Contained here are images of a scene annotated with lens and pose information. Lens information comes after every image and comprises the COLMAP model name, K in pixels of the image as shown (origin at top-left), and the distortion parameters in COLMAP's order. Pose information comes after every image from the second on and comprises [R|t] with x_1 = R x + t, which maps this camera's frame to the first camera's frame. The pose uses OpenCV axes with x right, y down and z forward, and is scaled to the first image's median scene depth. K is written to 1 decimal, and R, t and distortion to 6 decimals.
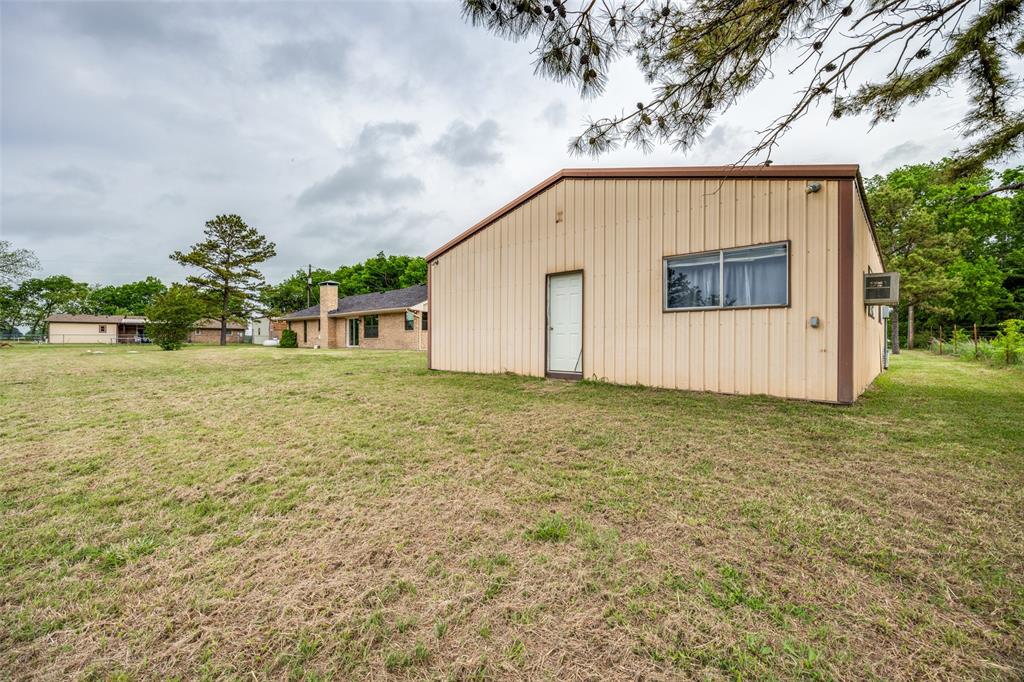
lens RADIAL K [[438.7, 0, 513.8], [0, 438.7, 343.8], [0, 0, 1]] dist [0.000582, -0.000043]
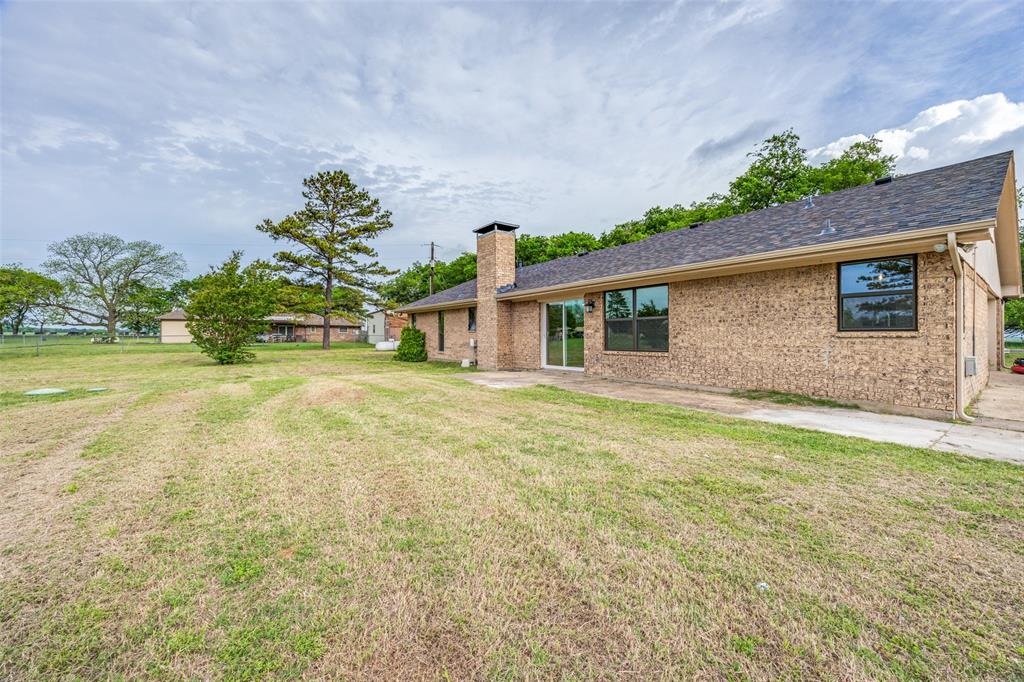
lens RADIAL K [[389.5, 0, 512.0], [0, 389.5, 341.0], [0, 0, 1]] dist [0.000118, -0.000056]
pose [[0.980264, 0.002272, -0.197680, -0.233329], [-0.000561, 0.999962, 0.008713, -0.015775], [0.197692, -0.008430, 0.980228, 0.430725]]
